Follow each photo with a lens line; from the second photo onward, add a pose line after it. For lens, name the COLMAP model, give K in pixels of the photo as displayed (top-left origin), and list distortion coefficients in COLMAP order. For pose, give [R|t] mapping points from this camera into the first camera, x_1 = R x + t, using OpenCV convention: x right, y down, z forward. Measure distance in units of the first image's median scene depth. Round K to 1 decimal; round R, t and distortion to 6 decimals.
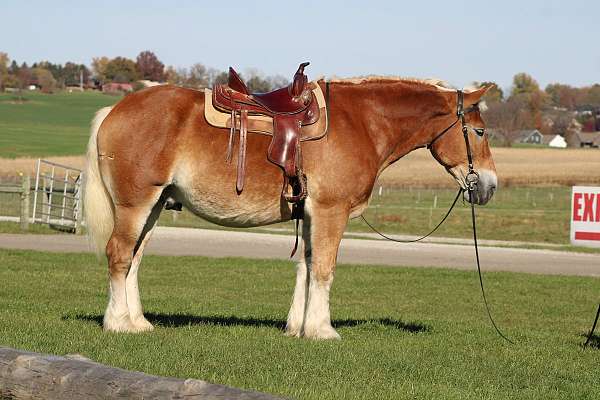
lens RADIAL K [[2887.5, 0, 300.0], [0, 2887.5, 200.0], [0, 0, 1]] dist [-0.254958, 3.383544]
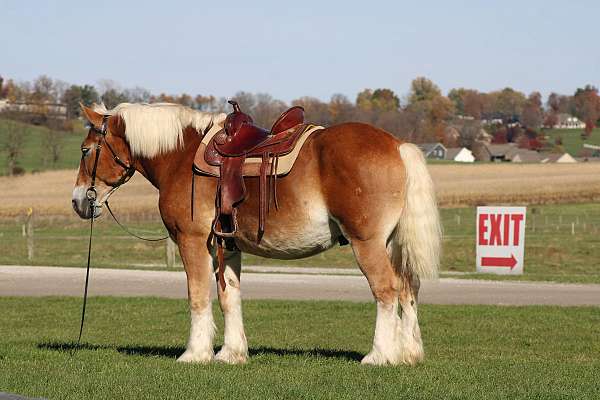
lens RADIAL K [[2887.5, 0, 300.0], [0, 2887.5, 200.0], [0, 0, 1]] dist [-0.254958, 3.383544]
pose [[0.998867, -0.028142, 0.038369, 0.006603], [0.028495, 0.999556, -0.008691, -0.000841], [-0.038107, 0.009775, 0.999226, 0.136723]]
